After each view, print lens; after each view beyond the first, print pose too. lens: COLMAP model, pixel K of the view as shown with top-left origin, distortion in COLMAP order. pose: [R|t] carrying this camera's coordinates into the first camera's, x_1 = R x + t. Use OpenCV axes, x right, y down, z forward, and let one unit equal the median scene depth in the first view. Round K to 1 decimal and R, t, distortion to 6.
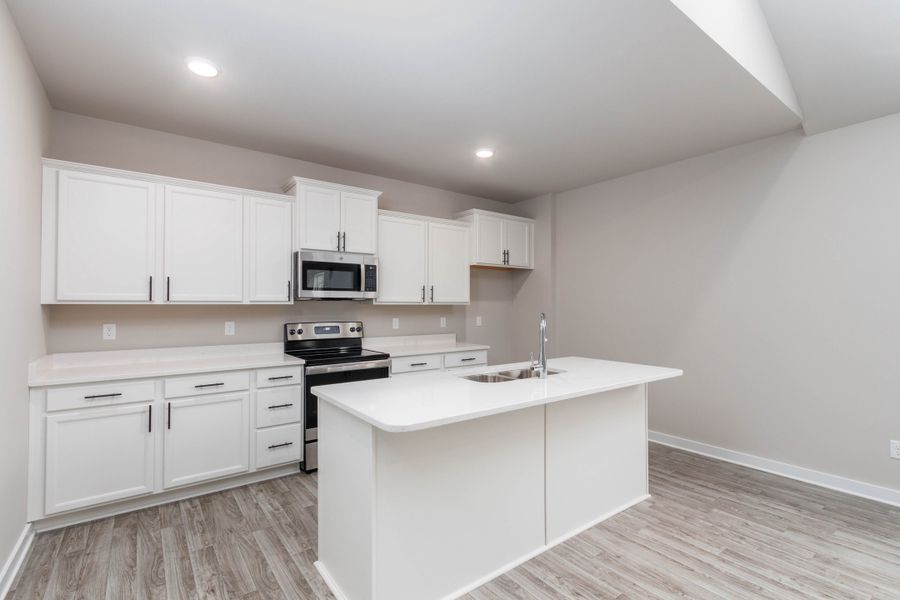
lens RADIAL K [[421.8, 0, 459.2], [0, 421.8, 295.3], [0, 0, 1]] dist [0.013409, -0.000237]
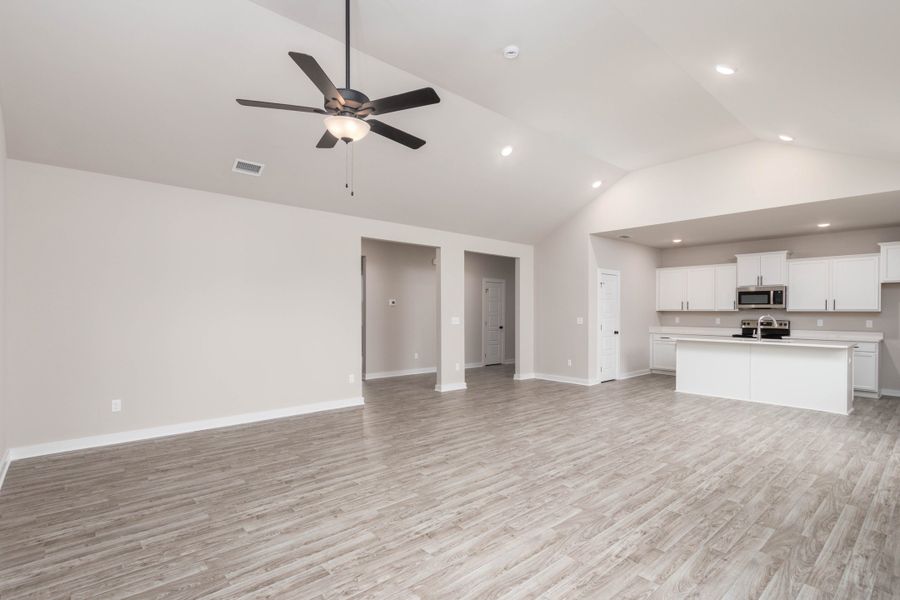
lens RADIAL K [[434.7, 0, 441.7], [0, 434.7, 311.3], [0, 0, 1]] dist [0.002413, 0.000256]
pose [[0.066954, 0.002015, -0.997754, 1.706045], [0.025575, 0.999666, 0.003735, -0.023941], [0.997428, -0.025768, 0.066880, -0.686969]]
